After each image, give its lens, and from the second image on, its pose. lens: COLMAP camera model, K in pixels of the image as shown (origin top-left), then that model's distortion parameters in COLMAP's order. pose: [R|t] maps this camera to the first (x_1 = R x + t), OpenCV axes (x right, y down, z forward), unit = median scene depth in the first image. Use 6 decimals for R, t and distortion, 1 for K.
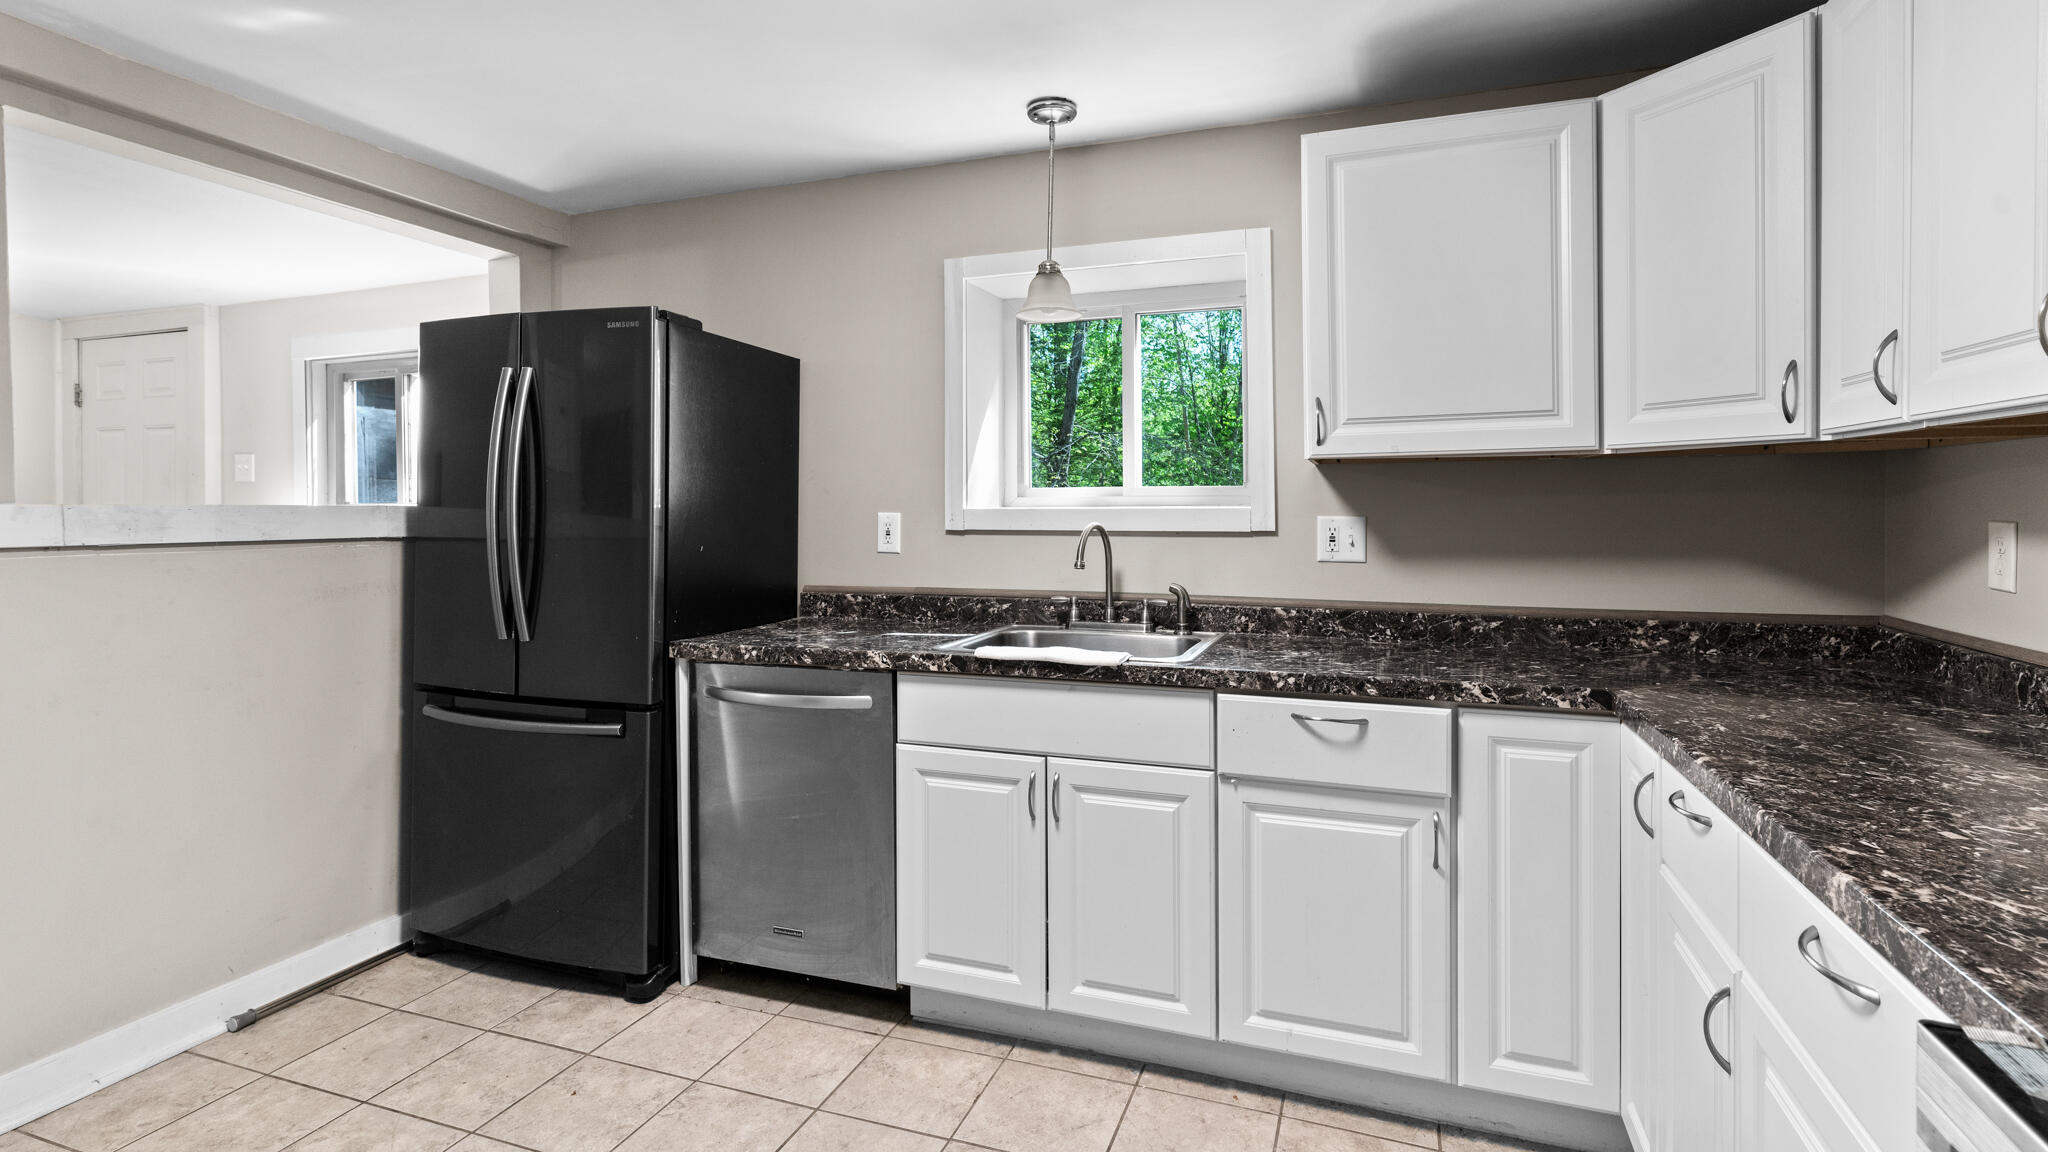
lens RADIAL K [[1002.1, 0, 1043.2], [0, 1002.1, 513.6], [0, 0, 1]] dist [-0.003309, 0.002529]
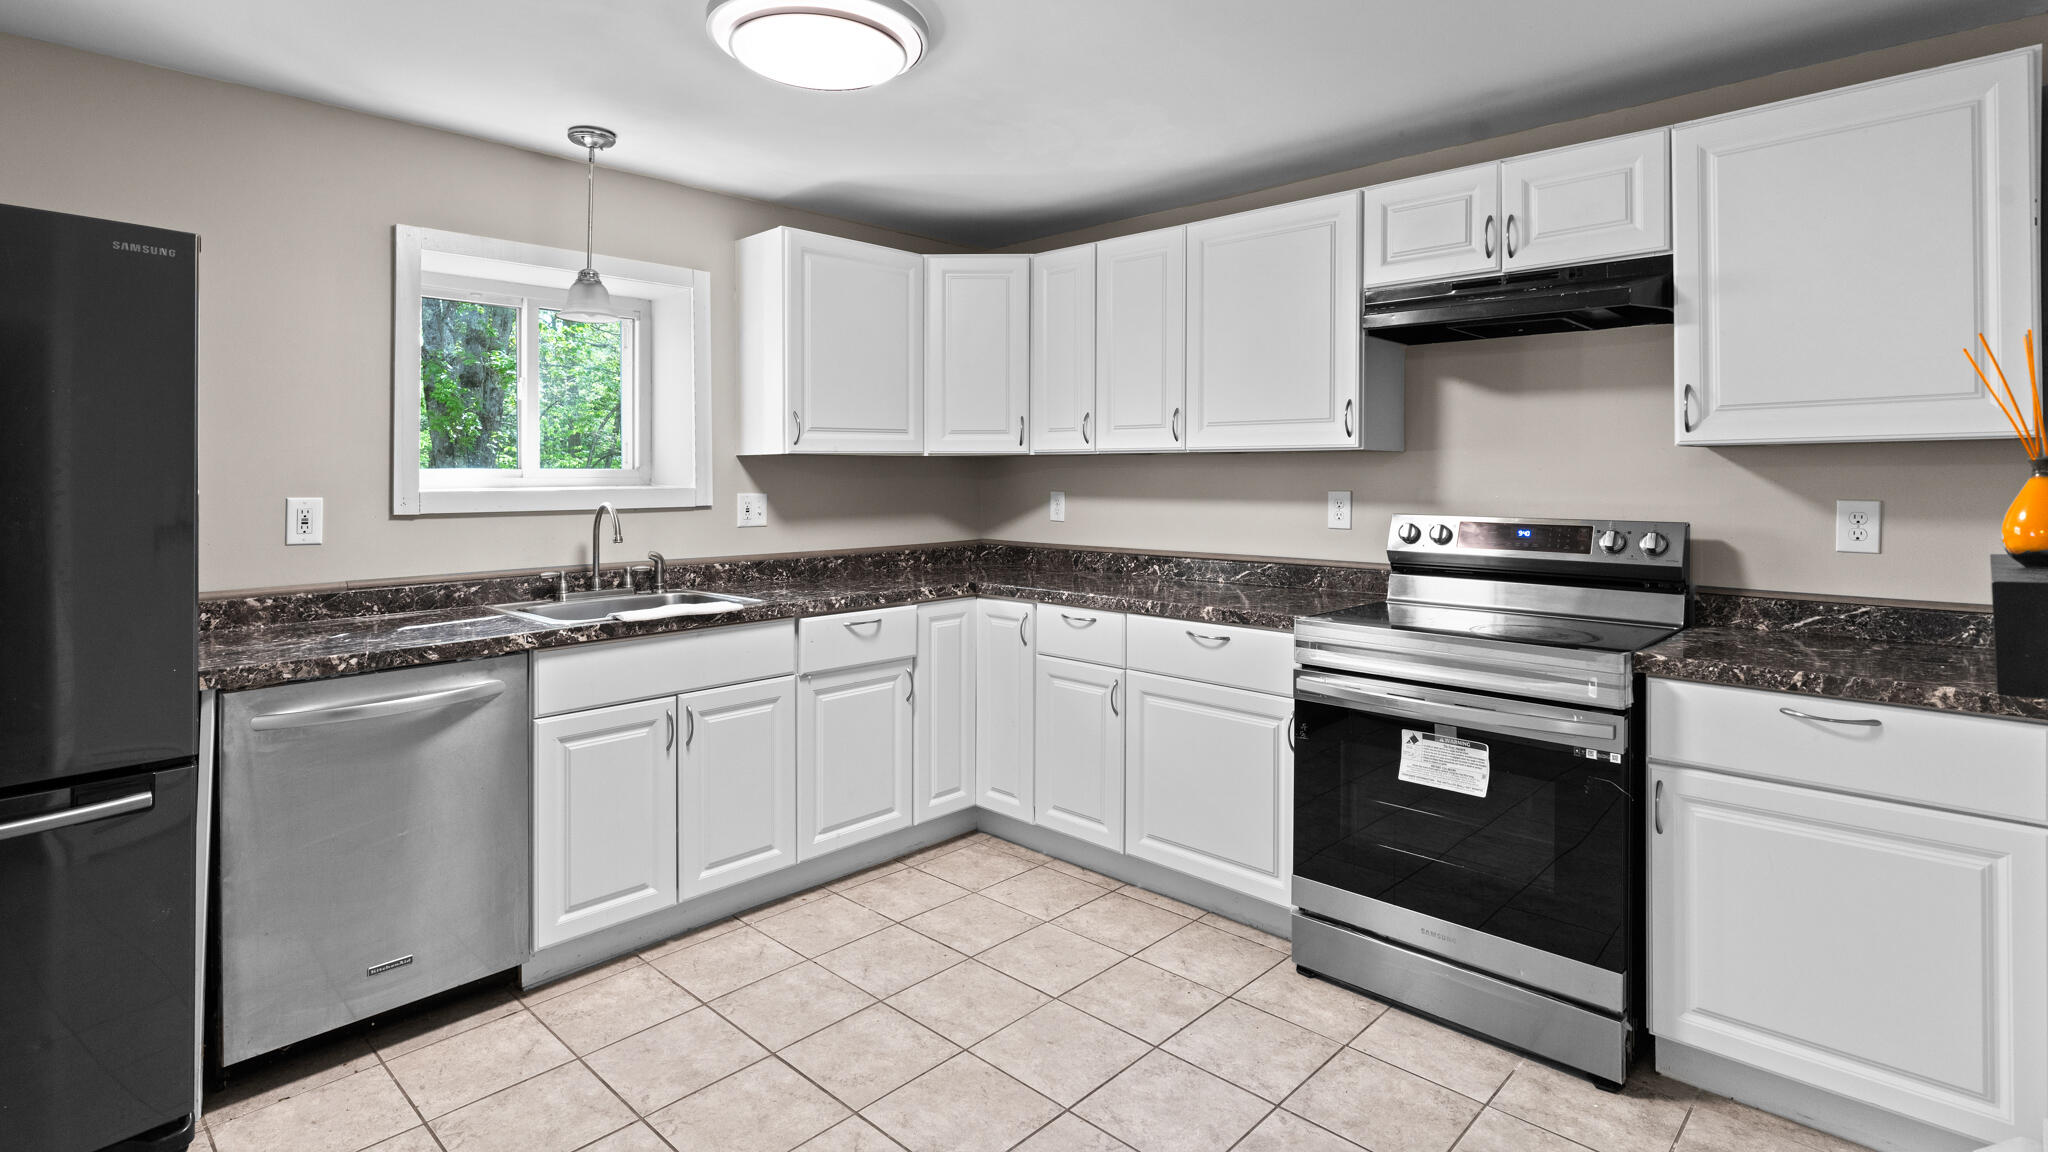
lens RADIAL K [[1002.1, 0, 1029.7], [0, 1002.1, 471.5], [0, 0, 1]] dist [-0.003309, 0.002529]
pose [[0.391030, 0.002720, 0.920374, -0.899698], [0.005713, 0.999969, -0.005383, -0.019275], [-0.920360, 0.007363, 0.391003, 0.120286]]
